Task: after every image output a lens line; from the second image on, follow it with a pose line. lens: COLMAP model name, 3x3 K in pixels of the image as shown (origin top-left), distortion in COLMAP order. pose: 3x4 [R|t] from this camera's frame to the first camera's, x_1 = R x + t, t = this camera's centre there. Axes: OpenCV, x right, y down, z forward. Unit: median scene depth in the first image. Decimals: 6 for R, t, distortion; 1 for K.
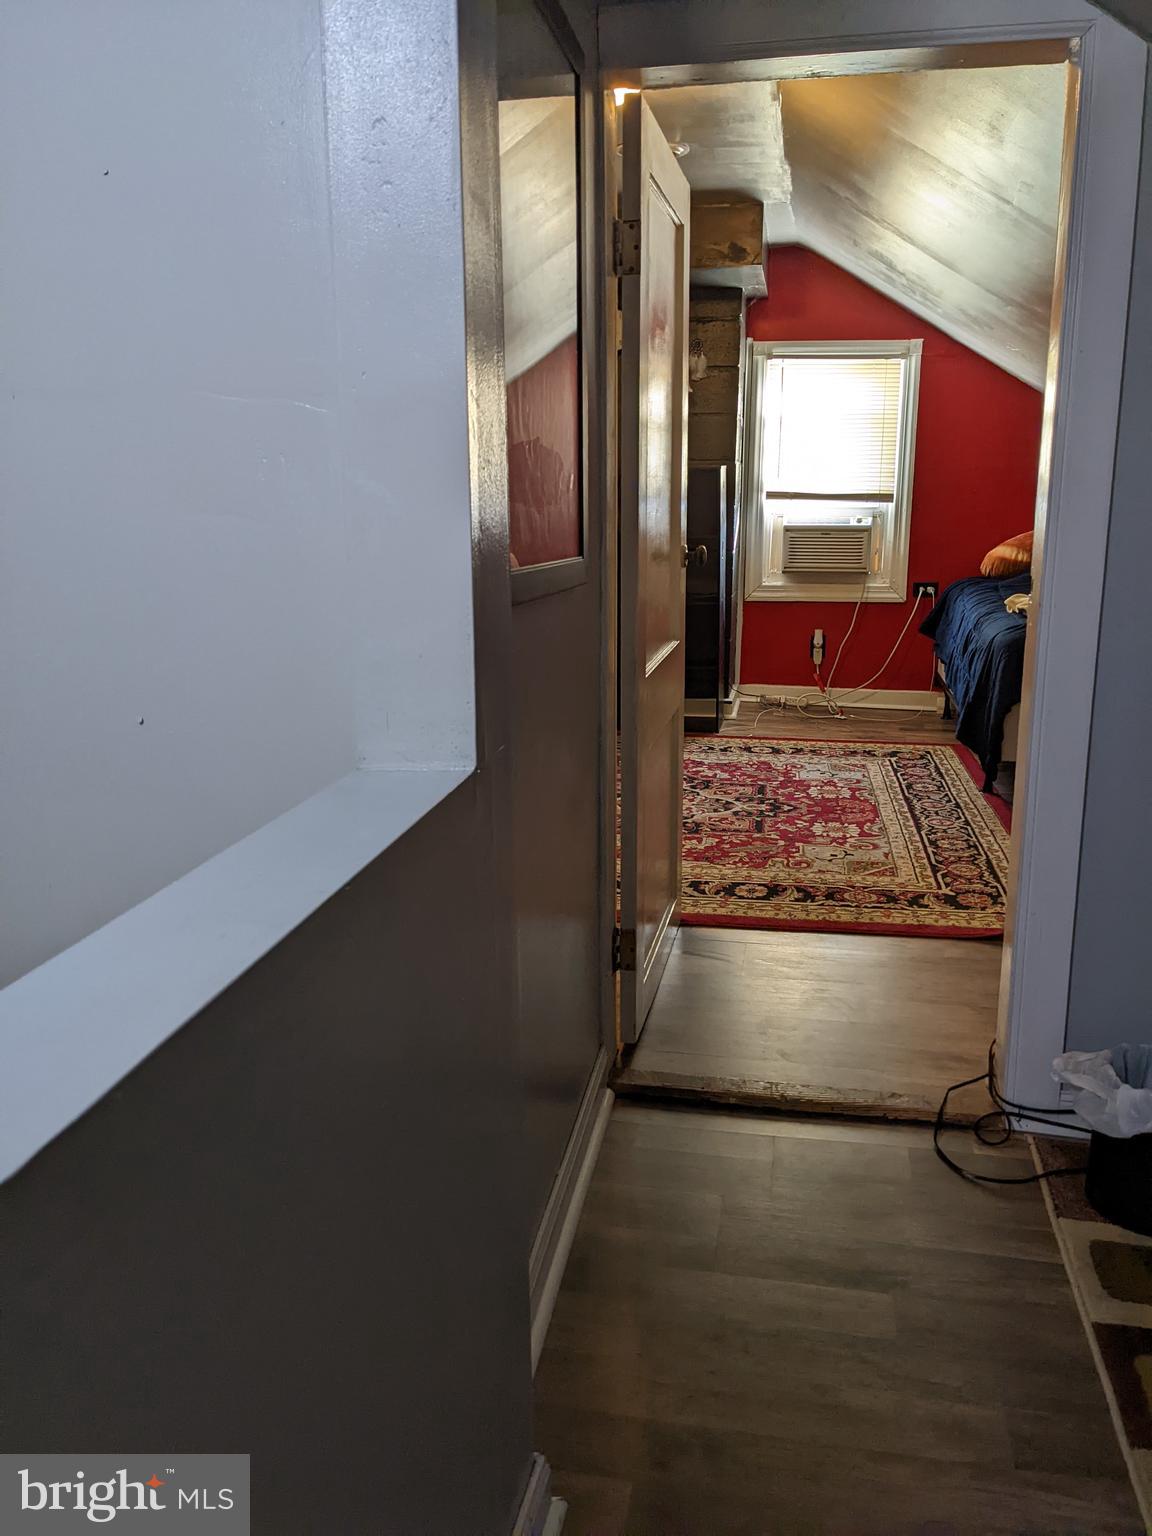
lens RADIAL K [[1242.6, 0, 581.1], [0, 1242.6, 762.6], [0, 0, 1]] dist [0.067101, -0.102296]
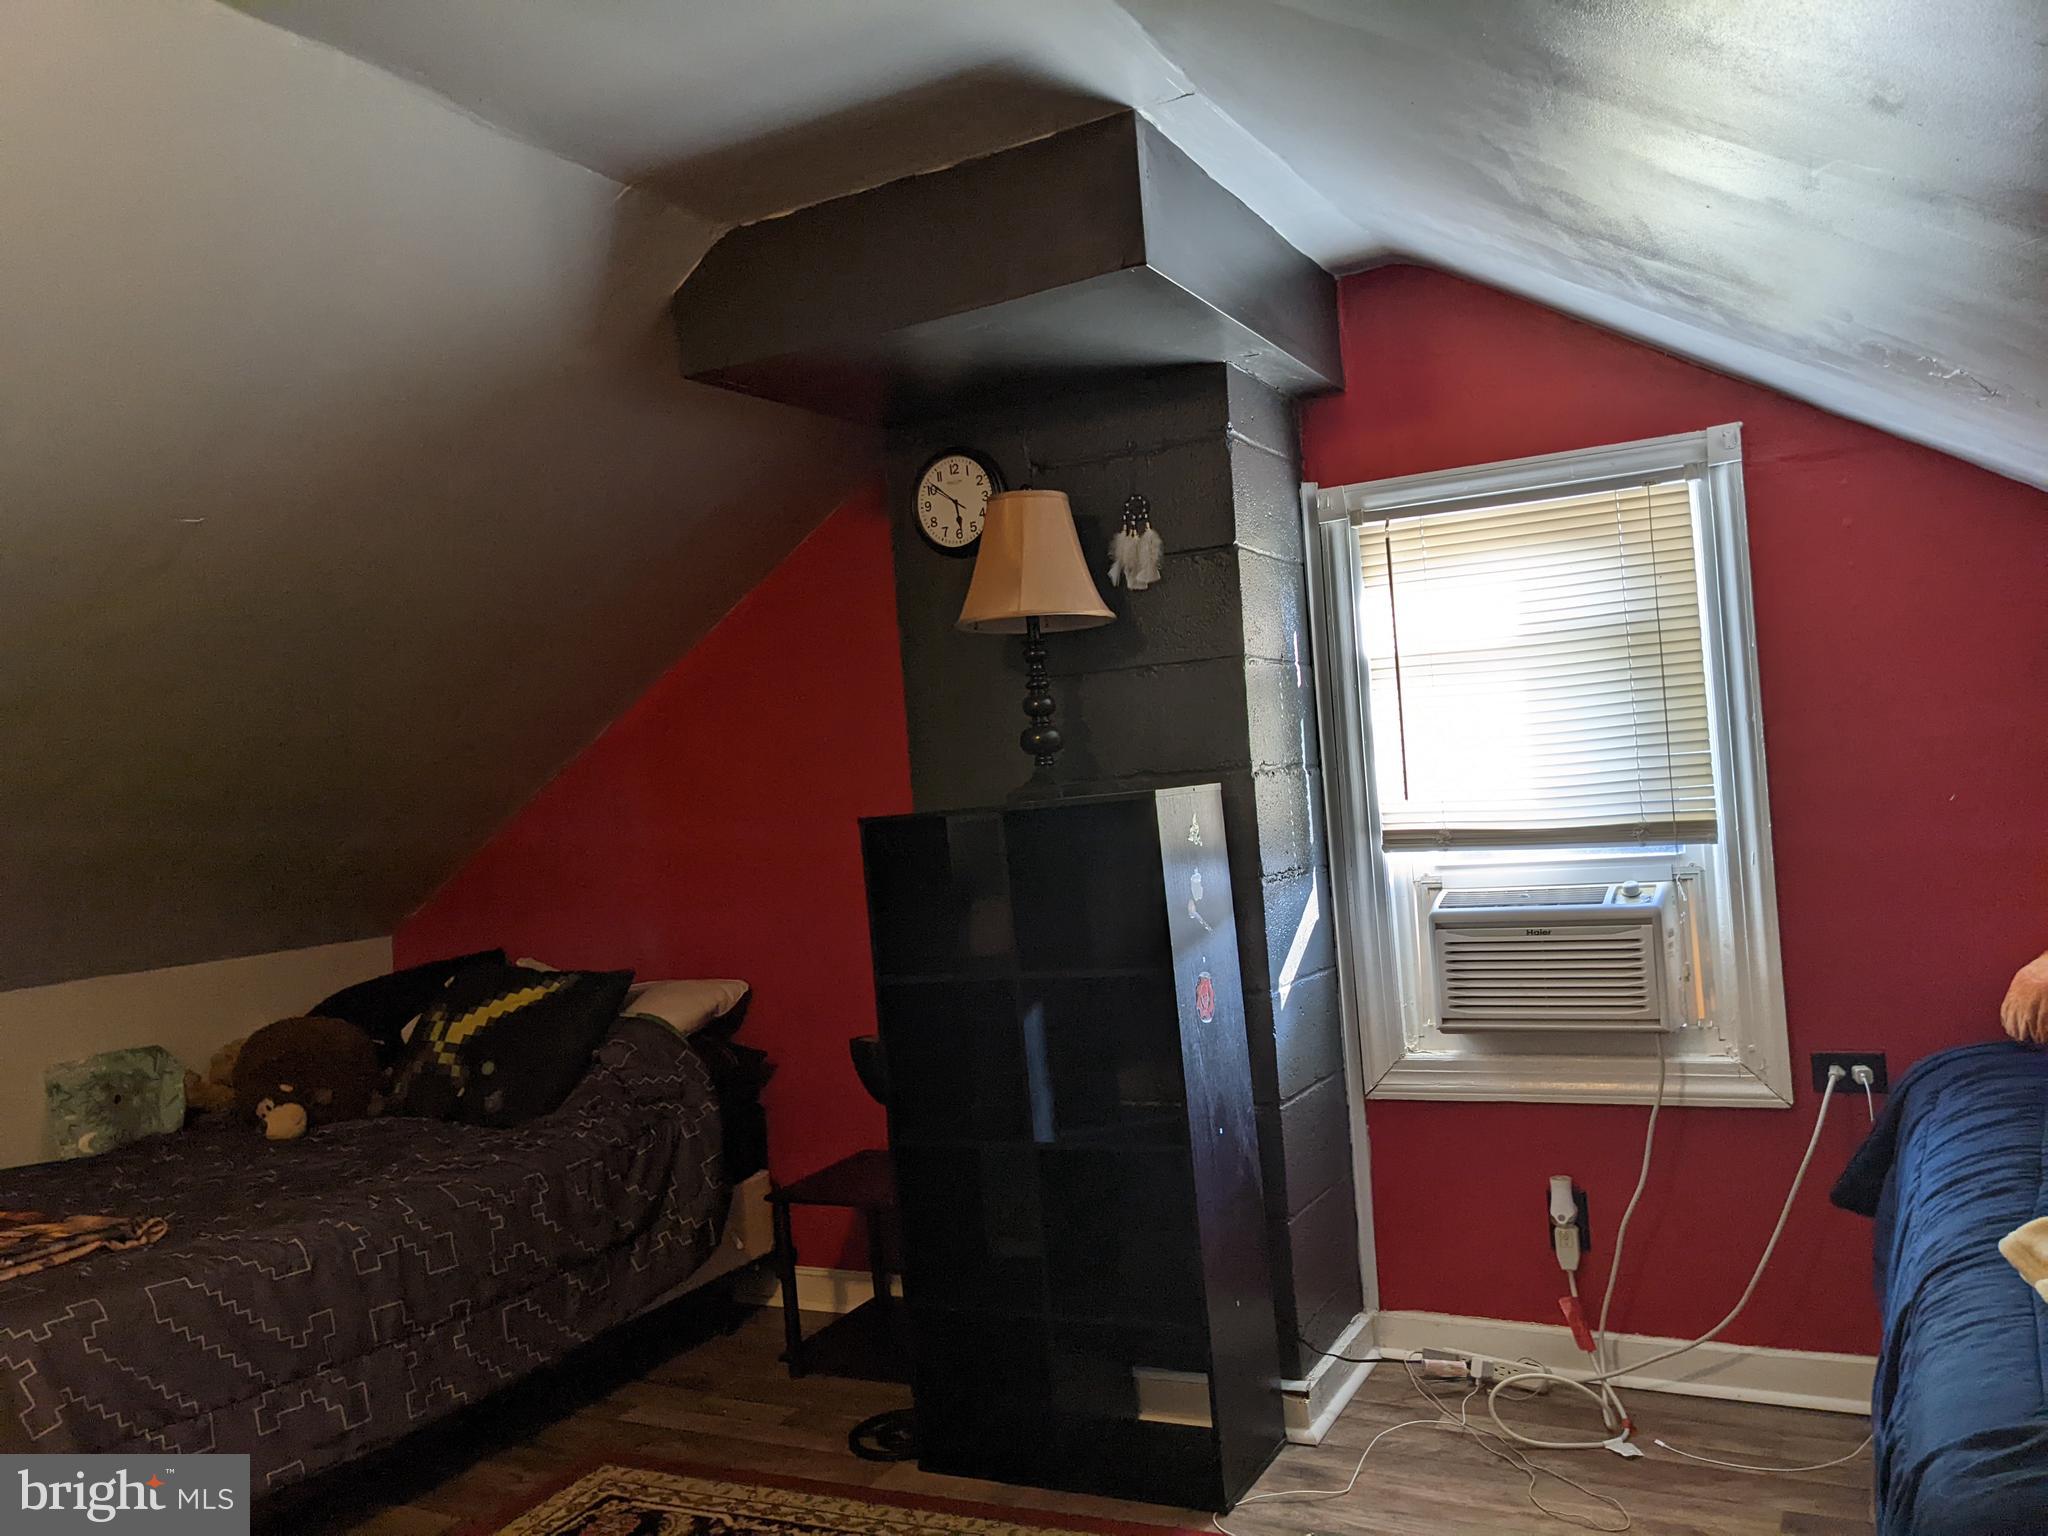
lens RADIAL K [[1656.7, 0, 1022.8], [0, 1656.7, 782.2], [0, 0, 1]] dist [0.067101, -0.102296]
pose [[0.948396, -0.076756, -0.307657, 0.205516], [0.007818, 0.975625, -0.219306, -0.116382], [0.316991, 0.205584, 0.925879, 0.463137]]
